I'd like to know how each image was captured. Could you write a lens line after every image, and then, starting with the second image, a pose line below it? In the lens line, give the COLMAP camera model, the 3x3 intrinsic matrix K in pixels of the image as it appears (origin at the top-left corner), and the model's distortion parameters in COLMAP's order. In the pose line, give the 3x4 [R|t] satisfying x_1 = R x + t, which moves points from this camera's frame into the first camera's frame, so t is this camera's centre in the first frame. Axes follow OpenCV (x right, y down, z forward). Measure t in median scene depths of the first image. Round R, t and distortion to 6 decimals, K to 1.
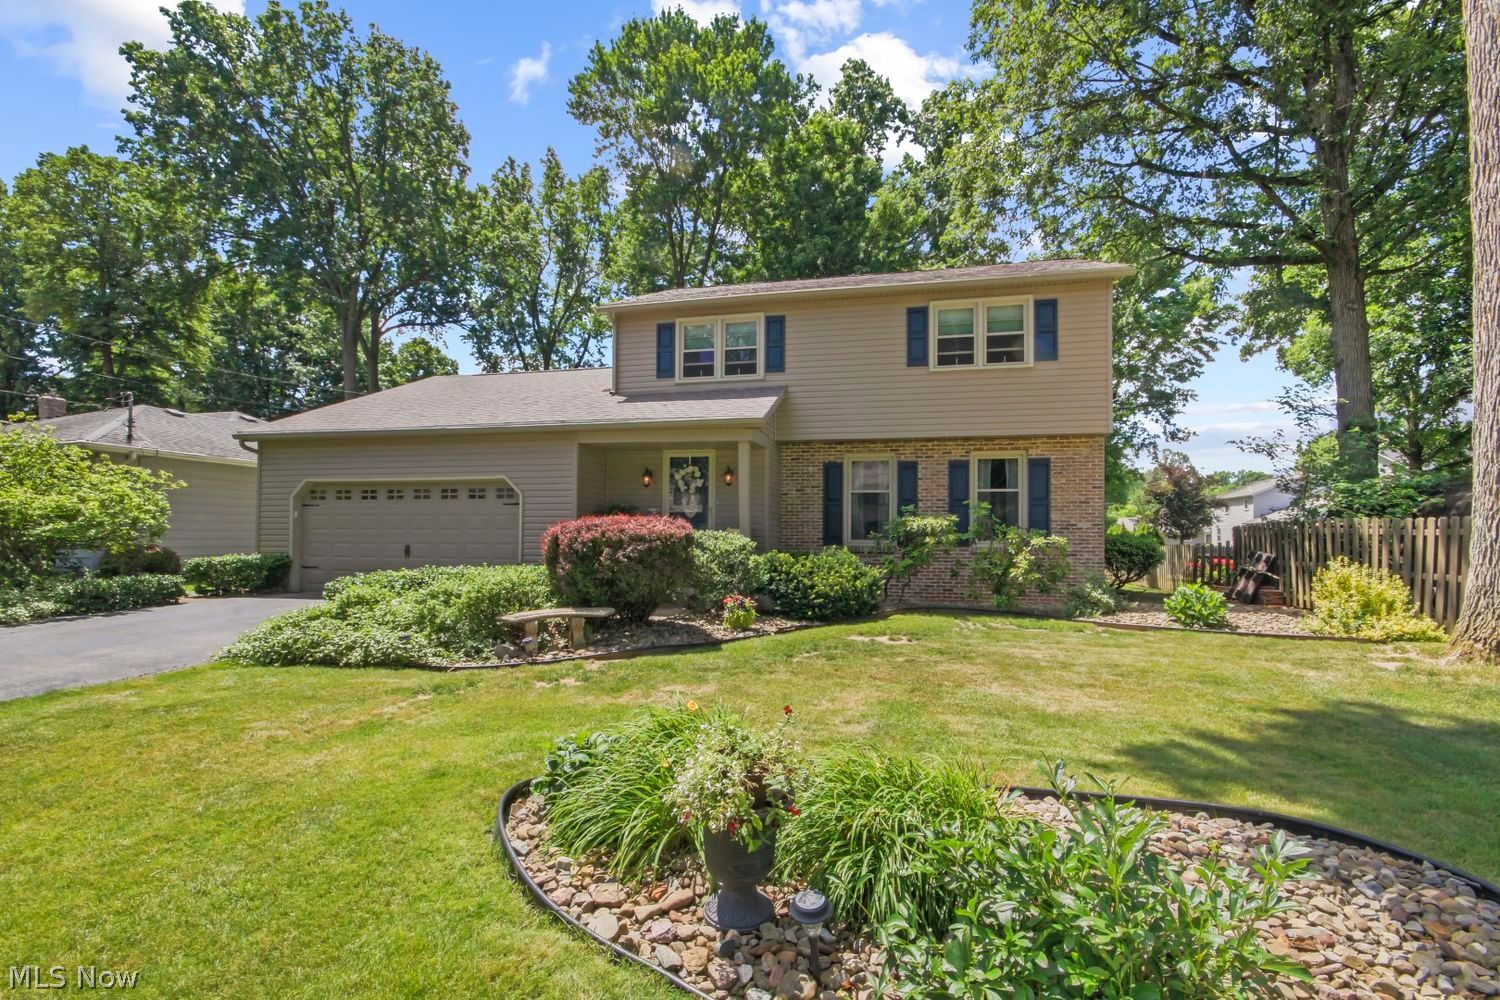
lens RADIAL K [[819.2, 0, 749.6], [0, 819.2, 532.7], [0, 0, 1]] dist [0.003311, -0.000035]
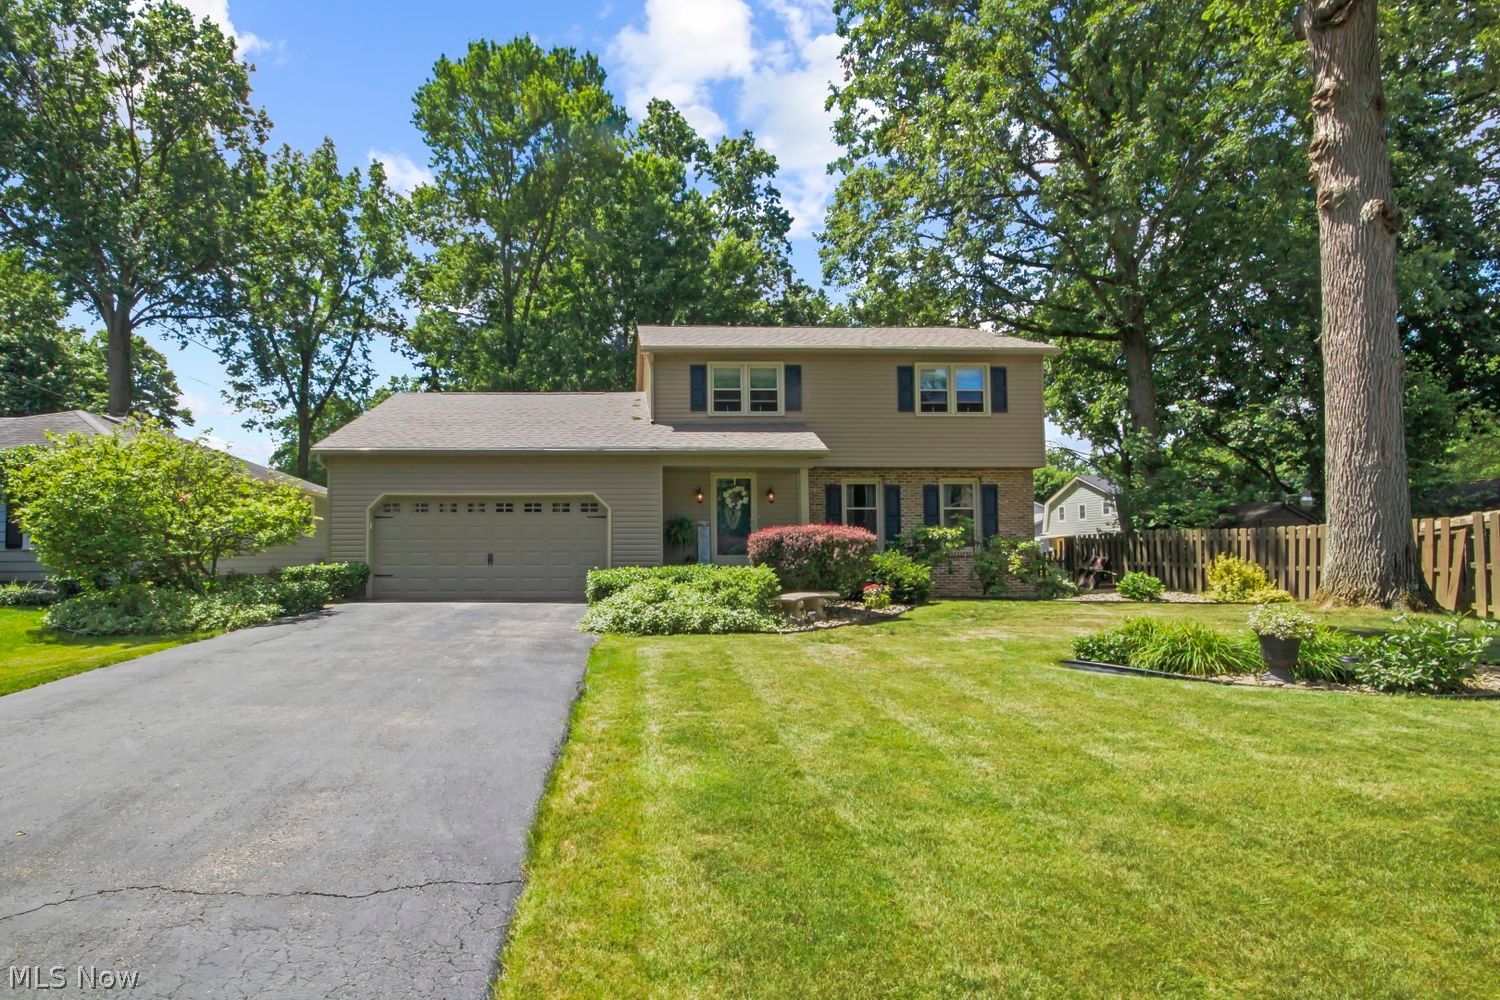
lens RADIAL K [[819.2, 0, 749.6], [0, 819.2, 532.7], [0, 0, 1]] dist [0.003311, -0.000035]
pose [[0.957843, -0.000349, 0.287291, -0.398160], [0.006462, 0.999772, -0.020329, 0.011512], [-0.287219, 0.021329, 0.957627, -0.157826]]
